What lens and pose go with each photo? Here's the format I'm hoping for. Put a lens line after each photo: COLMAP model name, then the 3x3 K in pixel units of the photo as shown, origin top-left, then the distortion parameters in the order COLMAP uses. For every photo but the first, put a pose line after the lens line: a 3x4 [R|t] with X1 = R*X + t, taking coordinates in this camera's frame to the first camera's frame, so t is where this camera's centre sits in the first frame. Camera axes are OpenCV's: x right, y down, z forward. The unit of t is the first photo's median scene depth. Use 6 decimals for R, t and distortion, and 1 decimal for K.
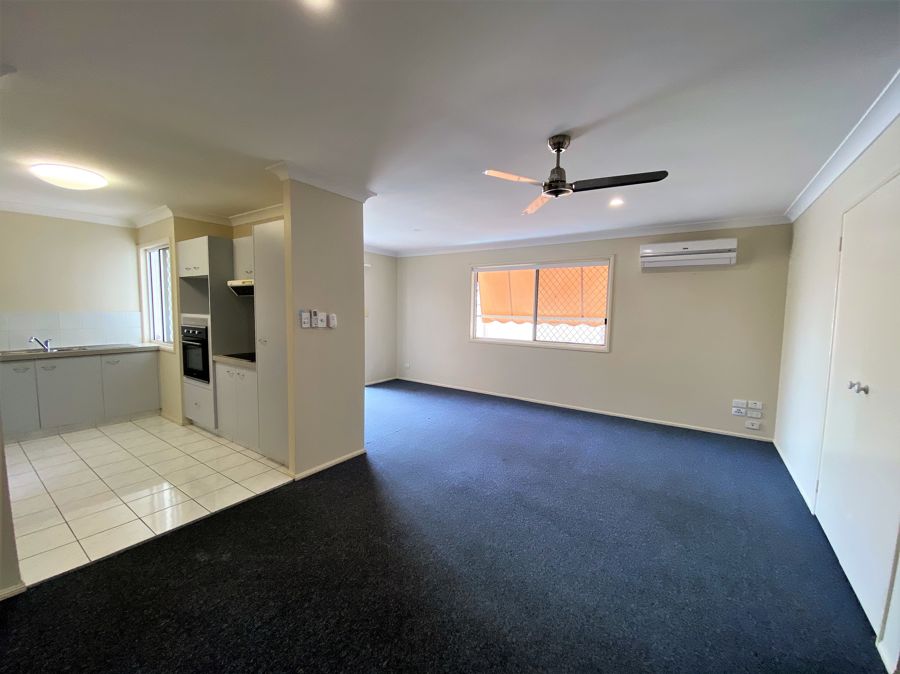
lens RADIAL K [[364.0, 0, 448.8], [0, 364.0, 336.5], [0, 0, 1]] dist [0.017514, -0.019178]
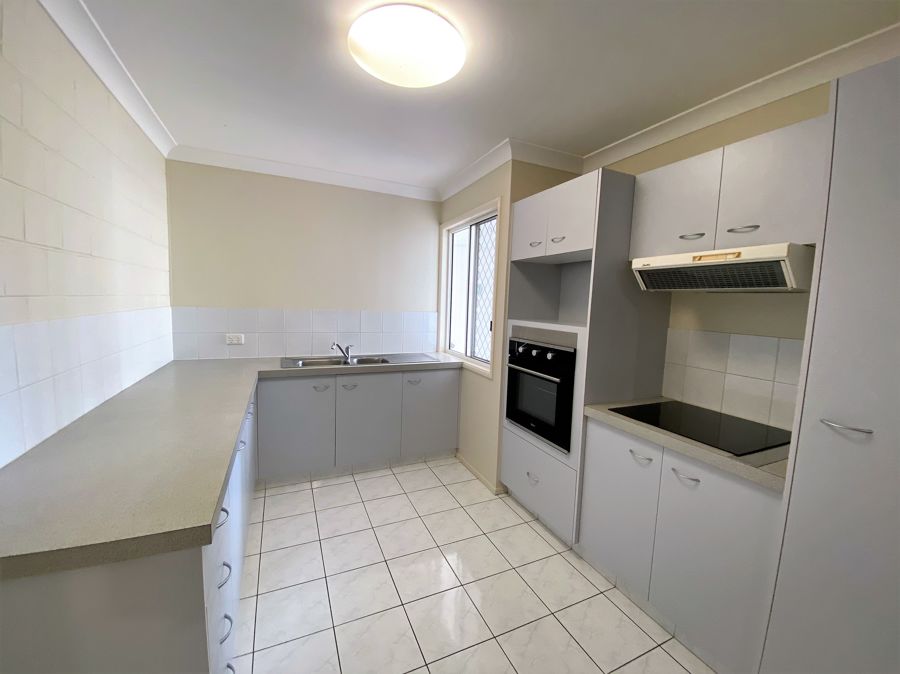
lens RADIAL K [[364.0, 0, 448.8], [0, 364.0, 336.5], [0, 0, 1]] dist [0.017514, -0.019178]
pose [[0.856654, 0.065748, -0.511684, -0.518633], [-0.063684, 0.997737, 0.021583, -0.041610], [0.511945, 0.014097, 0.858902, 0.429204]]
